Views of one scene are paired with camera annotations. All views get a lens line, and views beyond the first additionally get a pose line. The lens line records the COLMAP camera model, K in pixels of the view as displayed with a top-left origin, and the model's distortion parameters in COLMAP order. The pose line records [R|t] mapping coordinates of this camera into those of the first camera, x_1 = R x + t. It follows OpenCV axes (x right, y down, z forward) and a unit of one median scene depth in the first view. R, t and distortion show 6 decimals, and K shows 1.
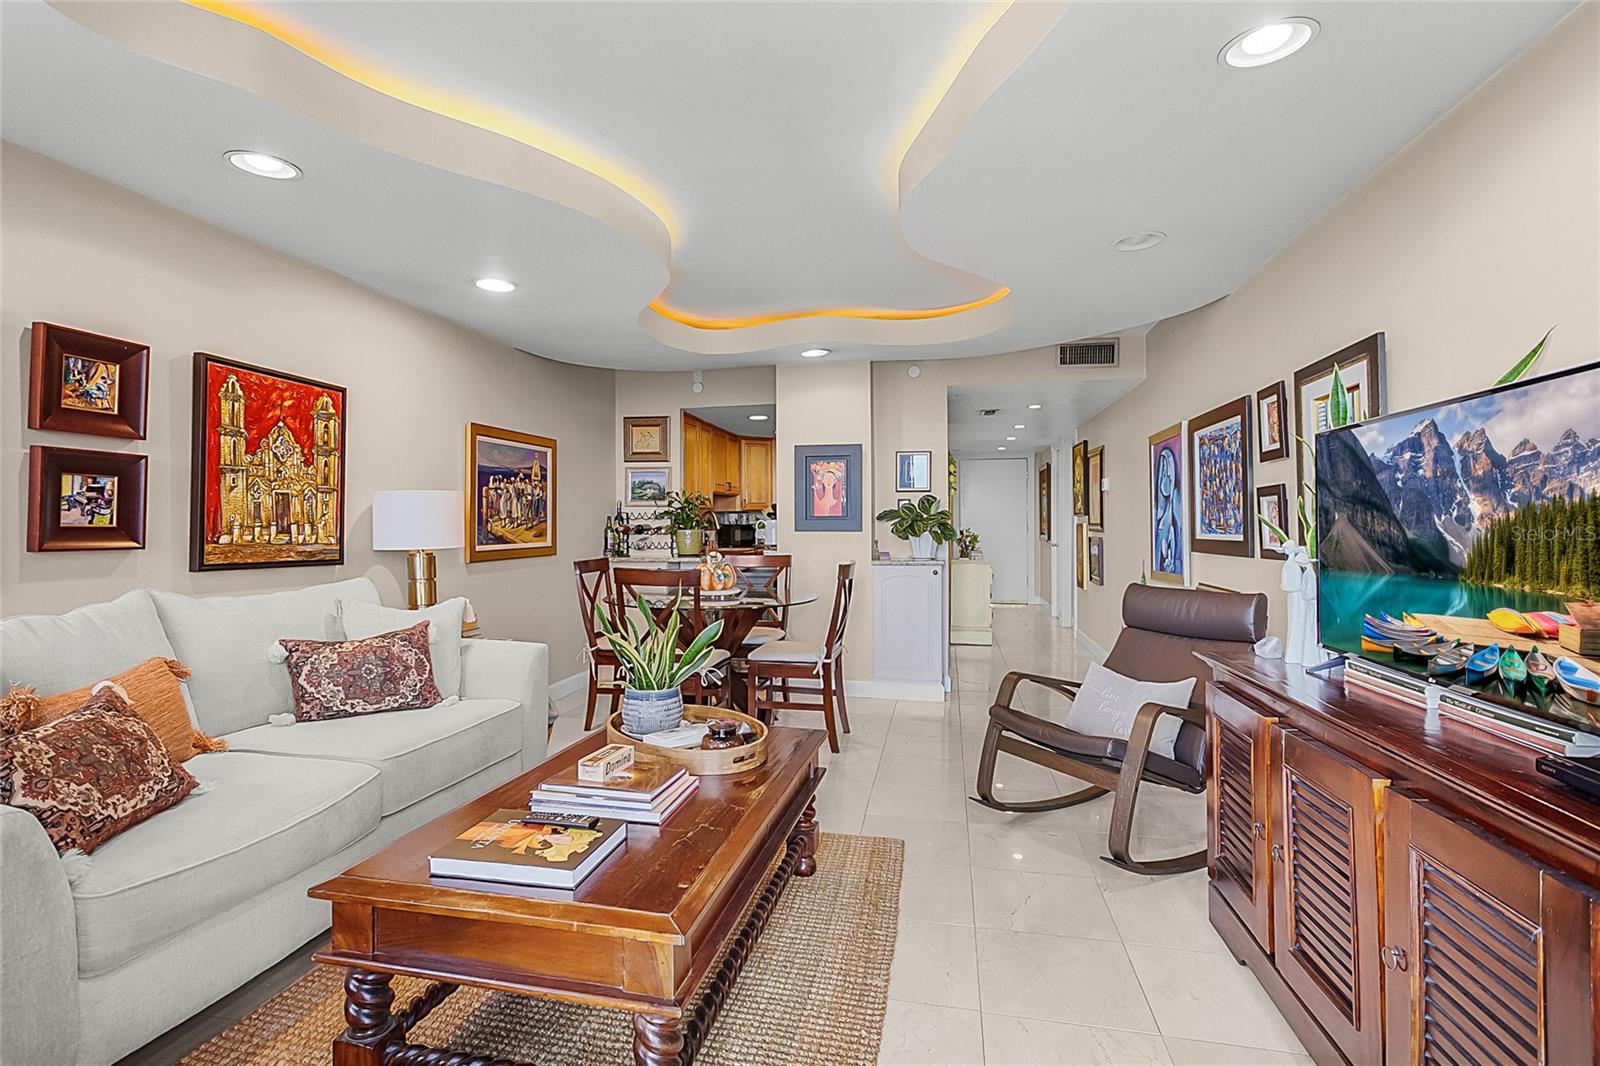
lens RADIAL K [[769.3, 0, 786.7], [0, 769.3, 530.1], [0, 0, 1]] dist [-0.001364, 0.002591]
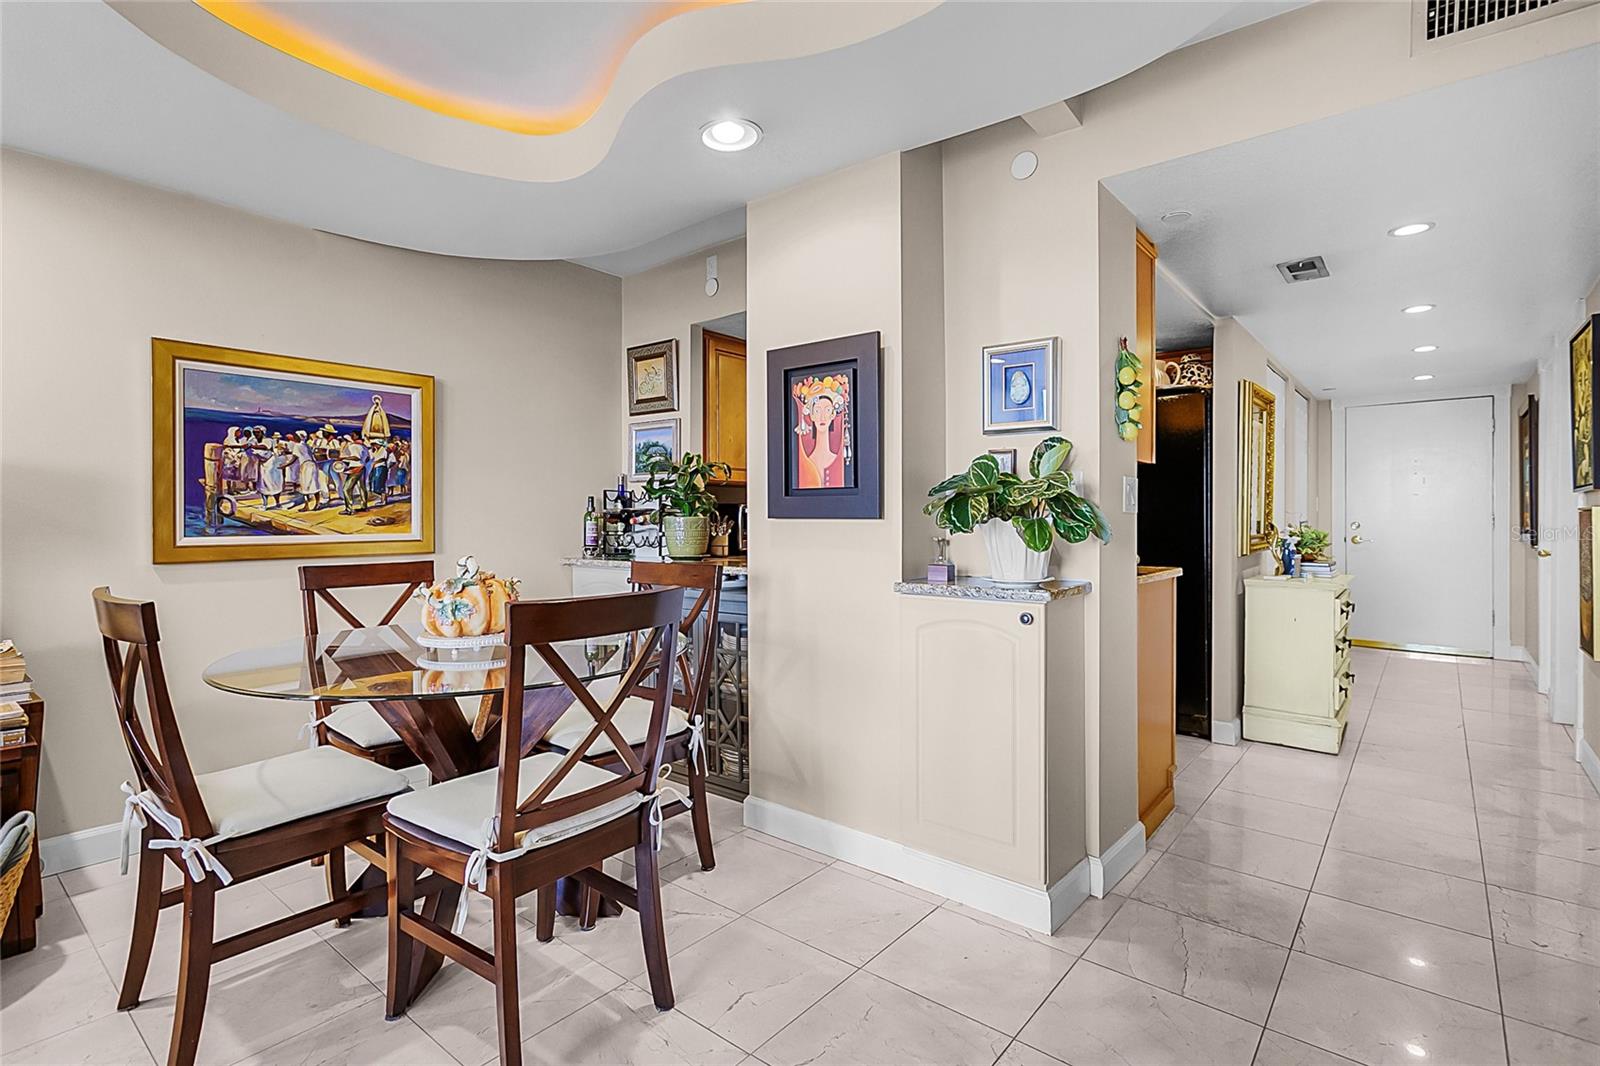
lens RADIAL K [[769.3, 0, 788.5], [0, 769.3, 522.6], [0, 0, 1]] dist [-0.001364, 0.002591]
pose [[0.880040, 0.005365, -0.474869, 0.313047], [-0.006629, 0.999978, -0.000988, 0.005763], [0.474853, 0.004017, 0.880056, 0.647292]]
